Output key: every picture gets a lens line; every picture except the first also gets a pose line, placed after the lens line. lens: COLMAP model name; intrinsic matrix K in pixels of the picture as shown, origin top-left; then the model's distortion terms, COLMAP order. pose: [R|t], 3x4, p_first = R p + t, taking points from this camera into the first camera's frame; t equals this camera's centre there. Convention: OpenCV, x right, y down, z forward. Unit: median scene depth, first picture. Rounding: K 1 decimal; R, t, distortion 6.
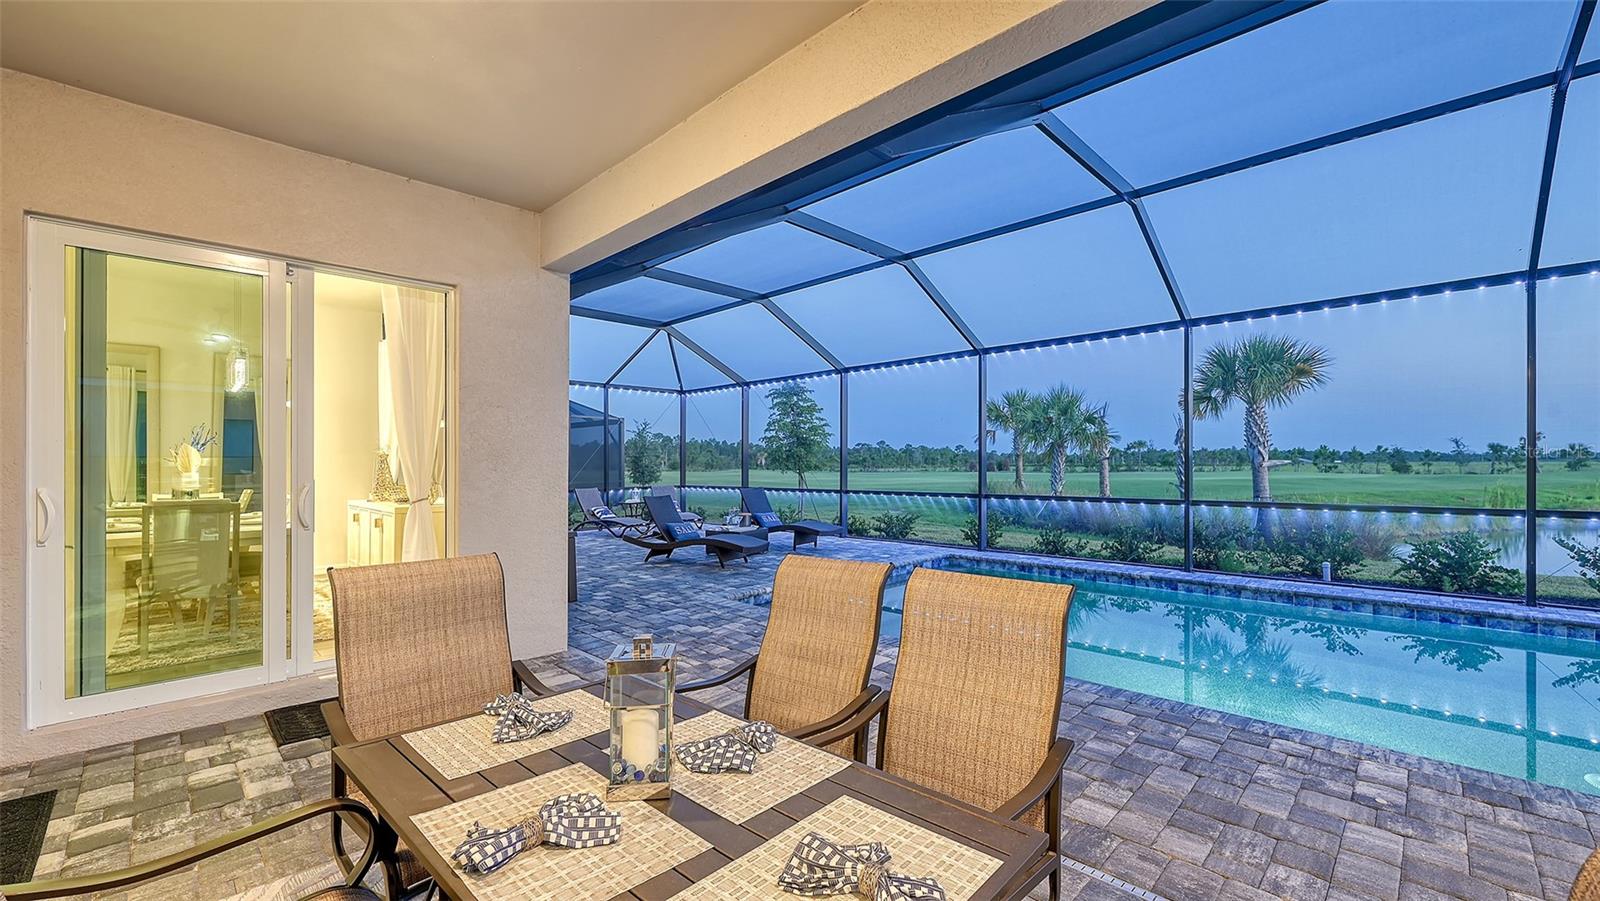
lens RADIAL K [[642.8, 0, 809.3], [0, 642.8, 470.7], [0, 0, 1]] dist [0.000273, 0.000273]
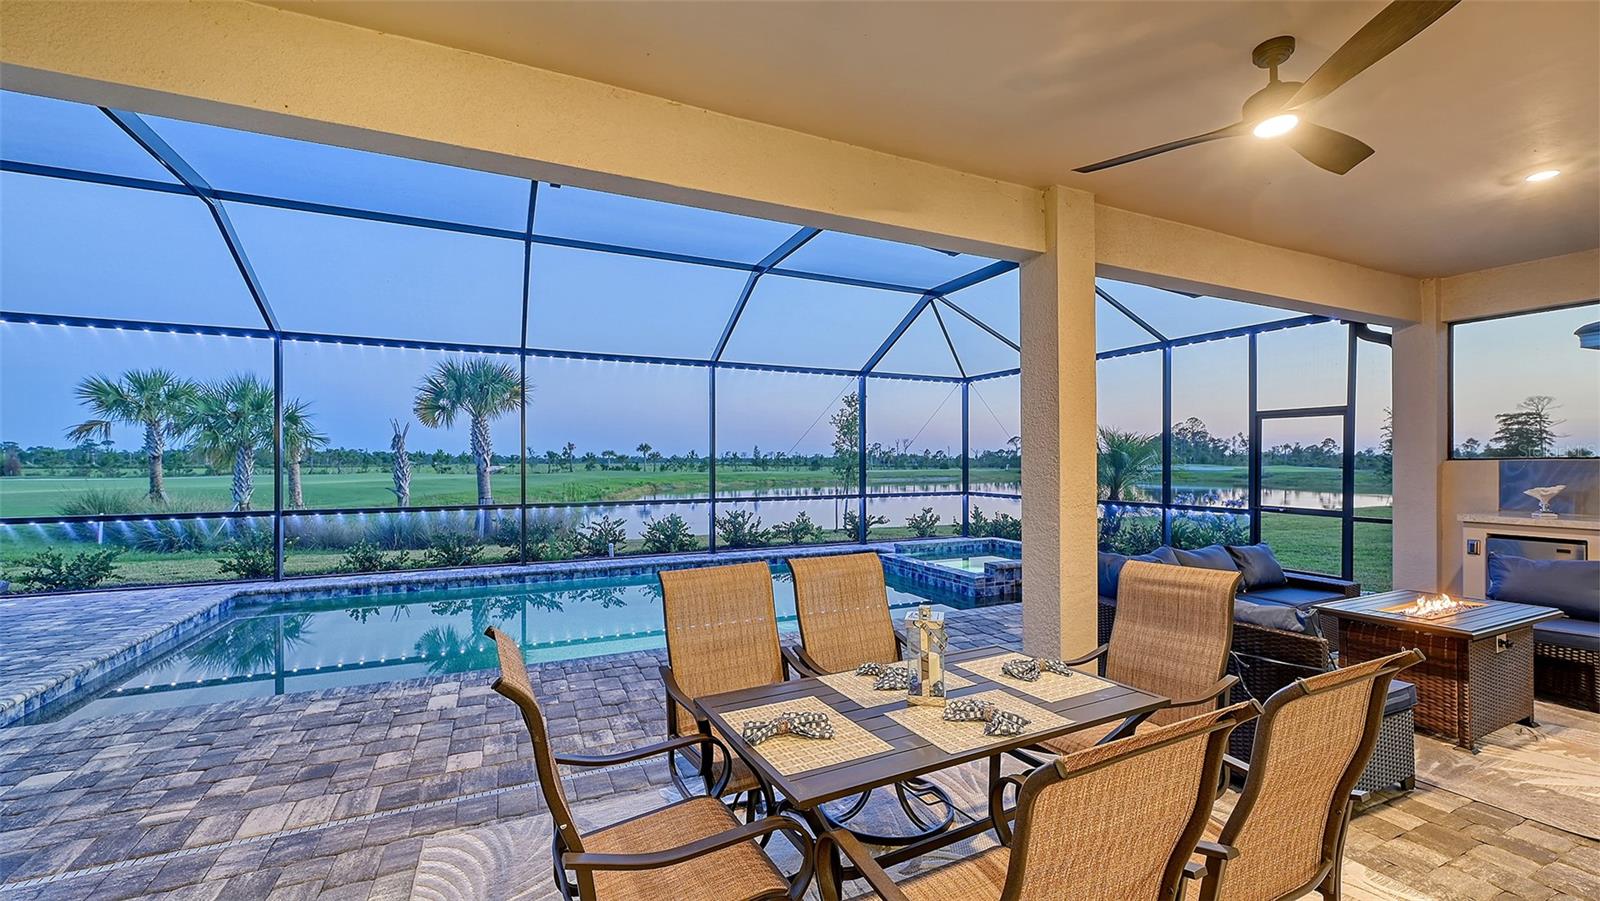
lens RADIAL K [[640.8, 0, 798.8], [0, 640.8, 455.7], [0, 0, 1]] dist [-0.000353, 0.000027]
pose [[0.355477, 0.014611, 0.934571, -0.230023], [0.008719, 0.999782, -0.018947, -0.011049], [-0.934644, 0.014883, 0.355273, 0.086315]]
